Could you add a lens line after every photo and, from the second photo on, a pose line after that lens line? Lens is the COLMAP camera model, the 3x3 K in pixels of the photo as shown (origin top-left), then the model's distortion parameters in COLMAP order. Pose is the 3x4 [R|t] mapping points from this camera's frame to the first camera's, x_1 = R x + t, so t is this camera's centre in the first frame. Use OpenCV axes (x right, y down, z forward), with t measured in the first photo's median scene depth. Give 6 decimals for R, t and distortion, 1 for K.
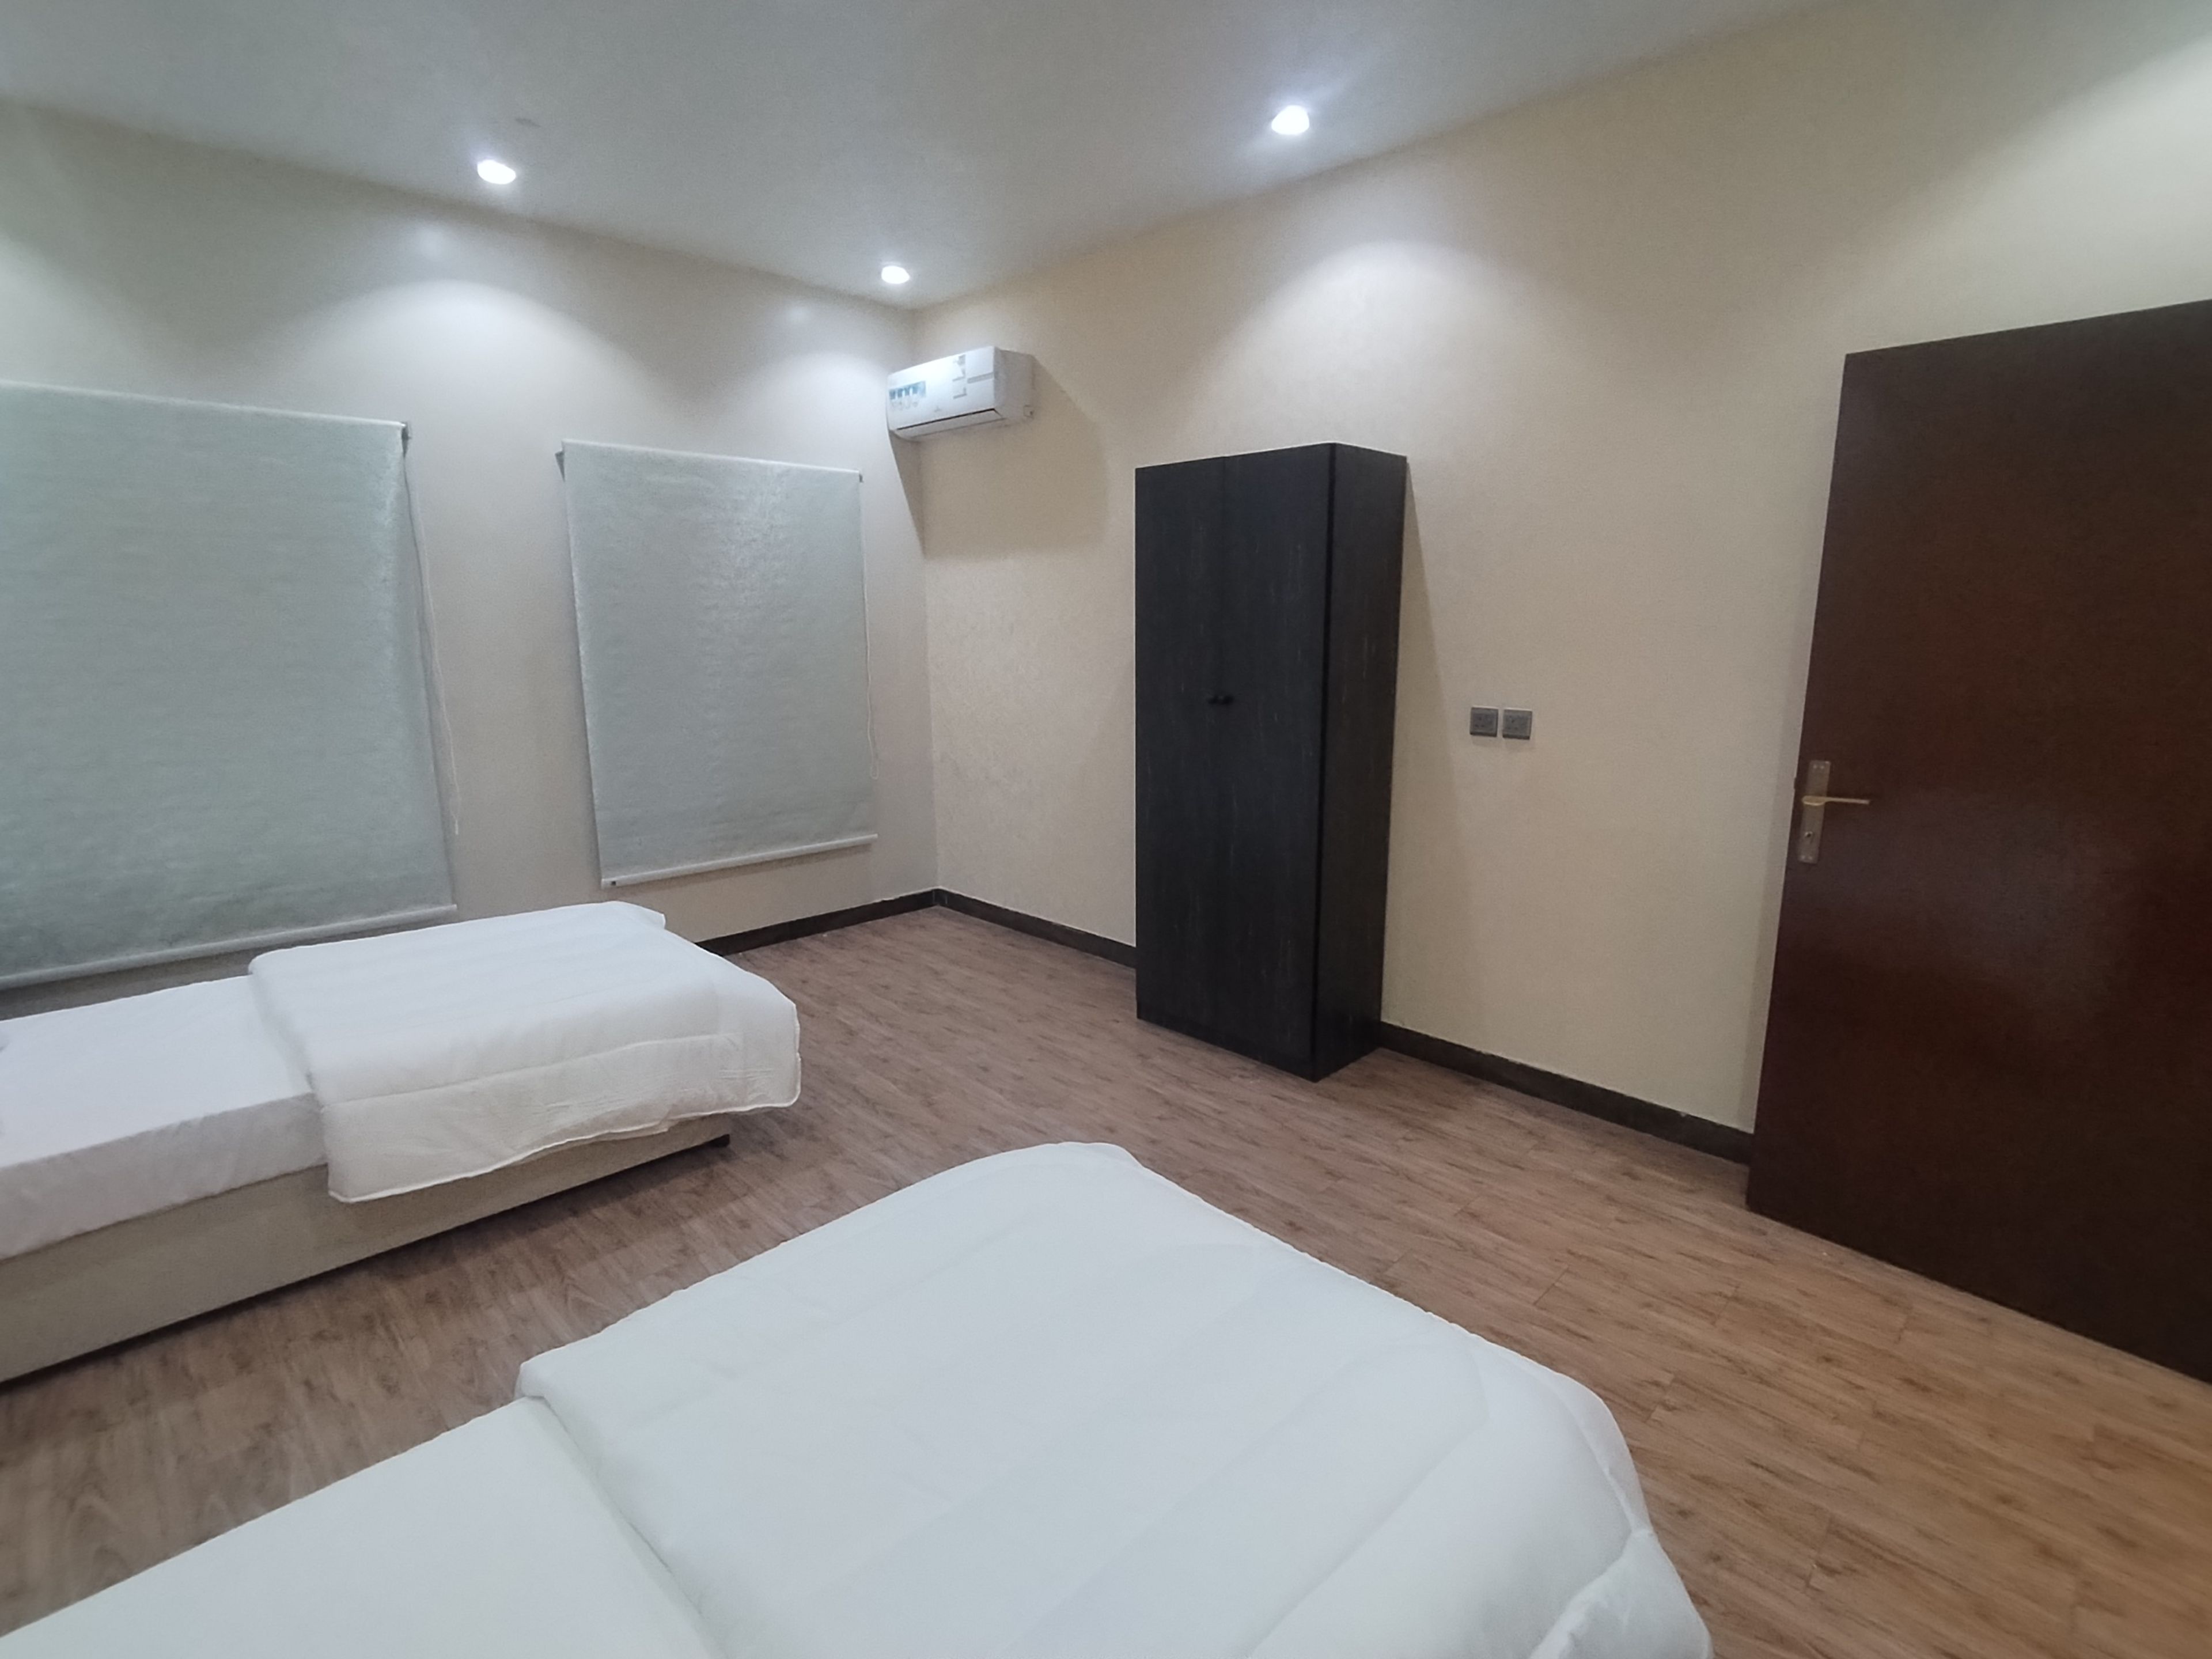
lens RADIAL K [[1063.2, 0, 1105.8], [0, 1063.2, 828.0], [0, 0, 1]] dist [-0.006197, 0.002054]
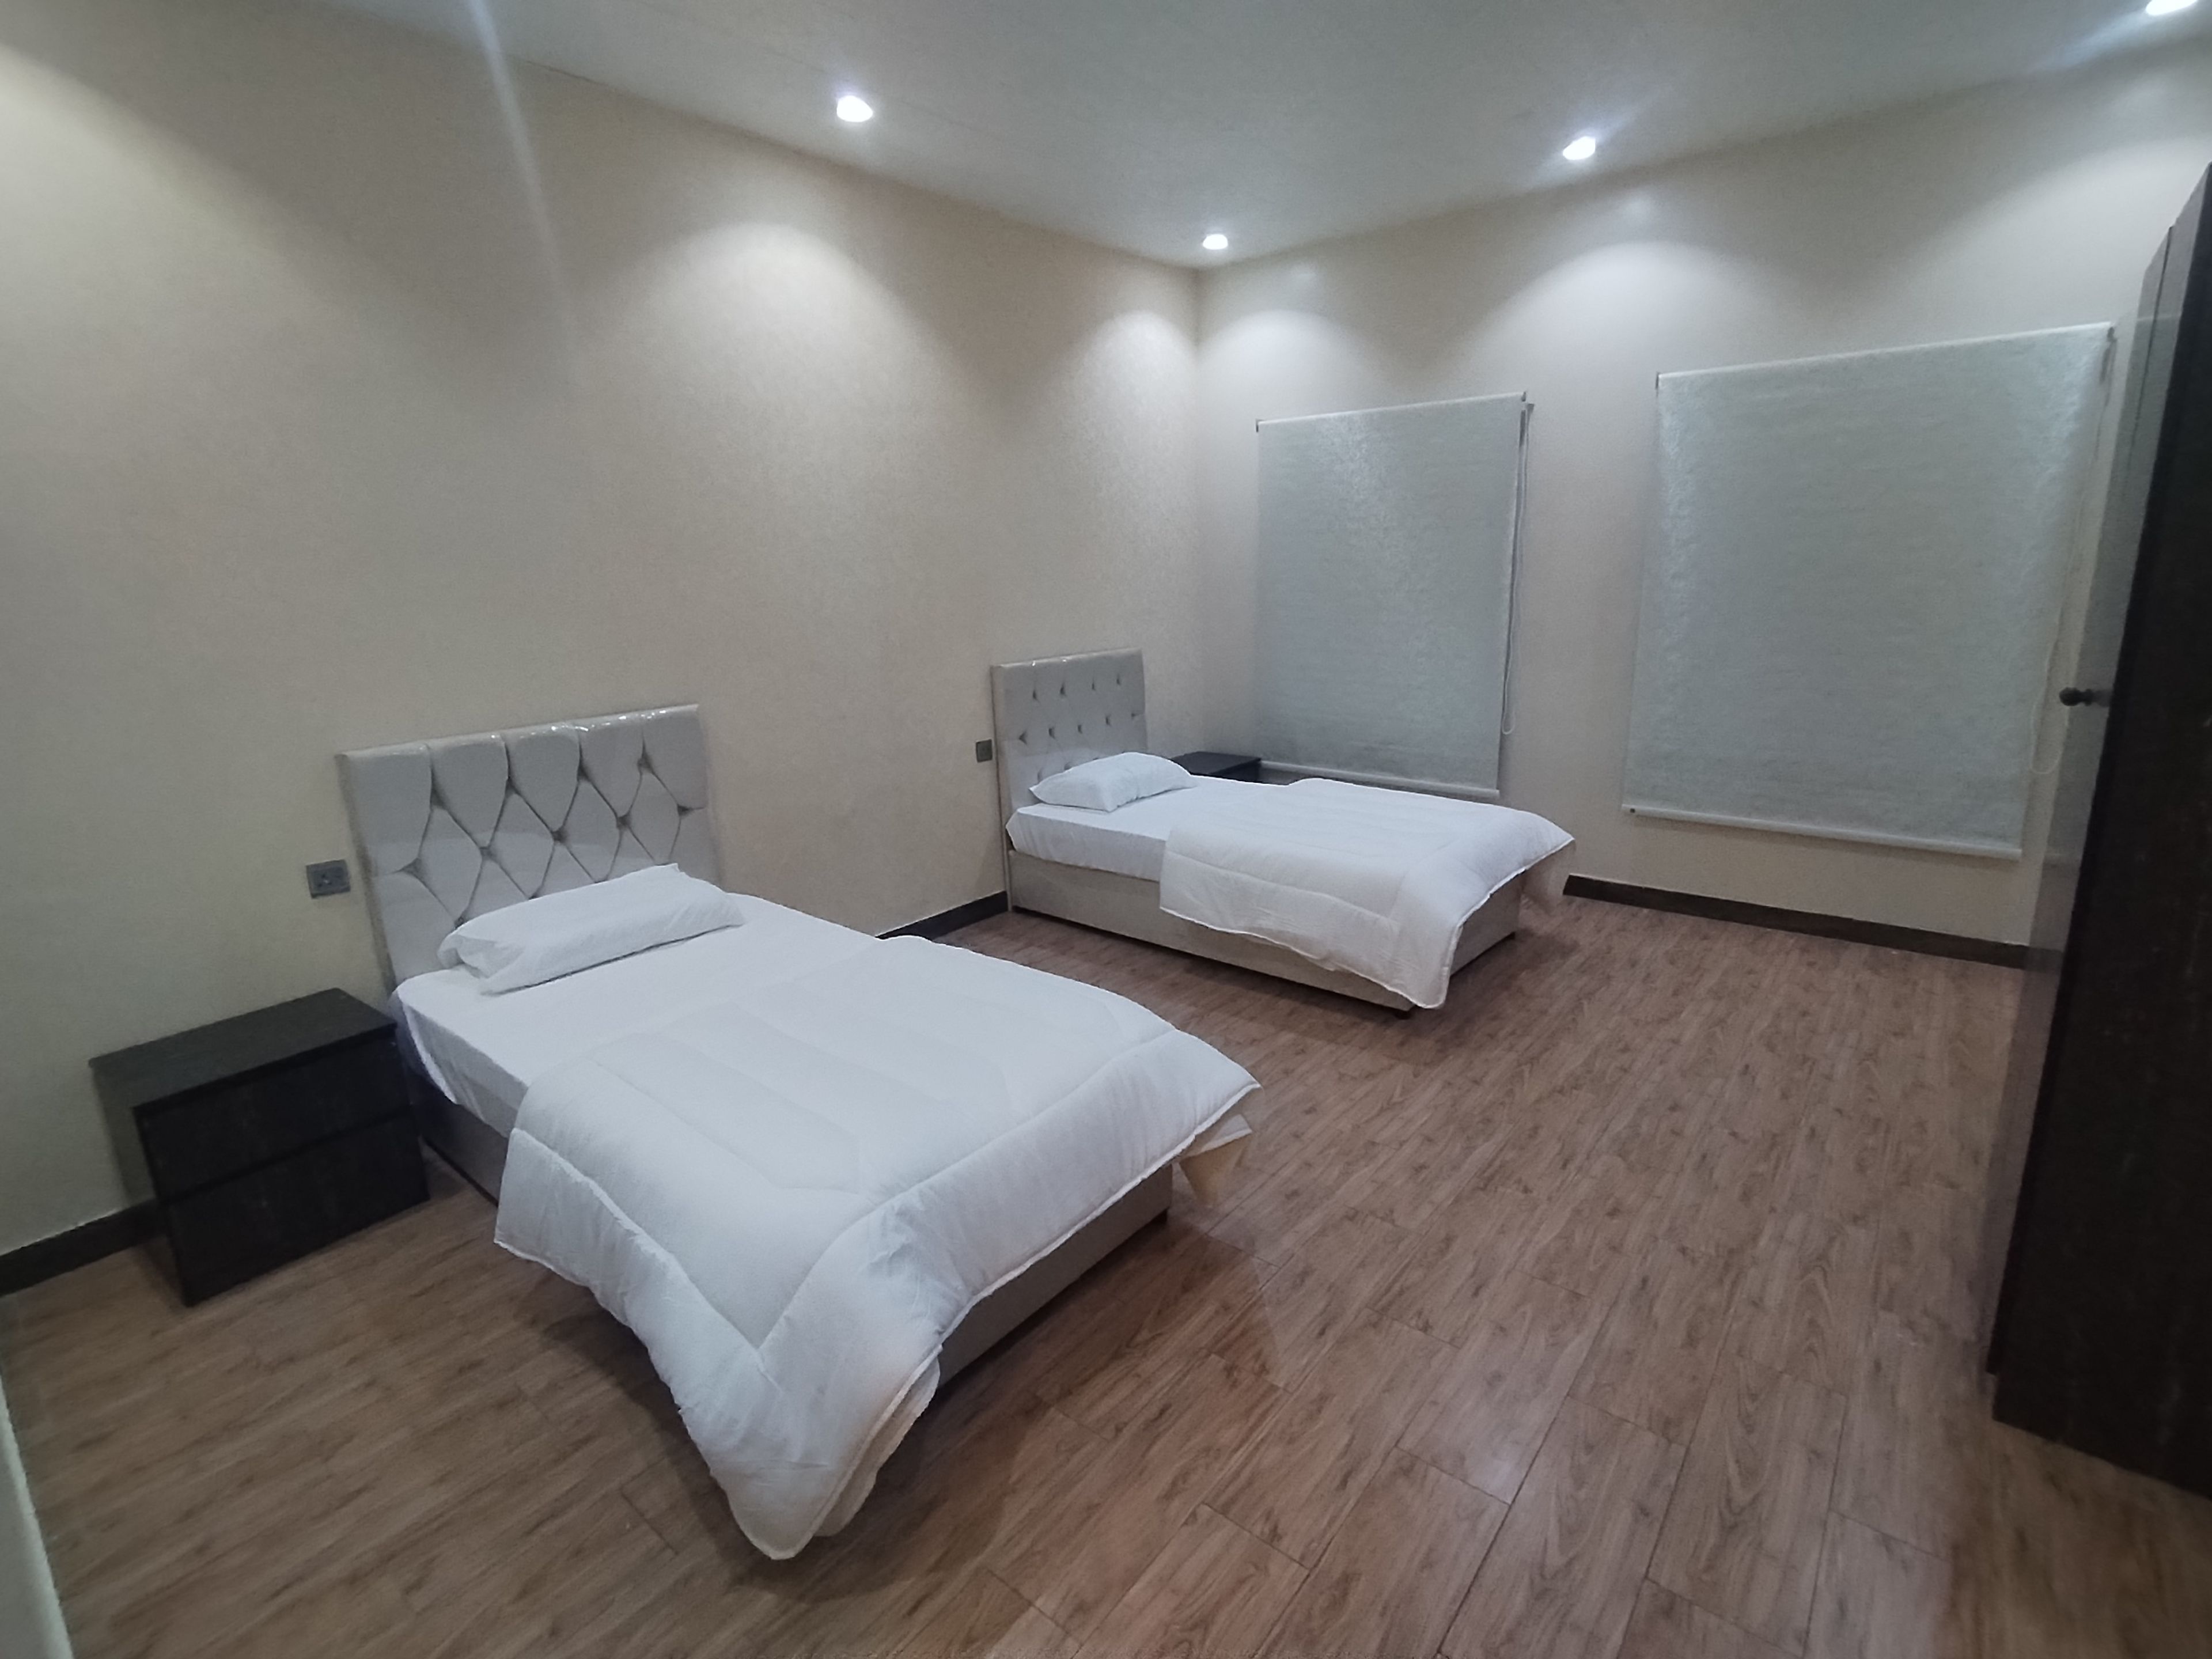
lens RADIAL K [[1063.2, 0, 1105.9], [0, 1063.2, 824.0], [0, 0, 1]] dist [-0.006197, 0.002054]
pose [[0.093635, 0.236750, -0.967048, 0.639967], [-0.167550, 0.961209, 0.219098, -0.098910], [0.981407, 0.141513, 0.129670, 0.470578]]
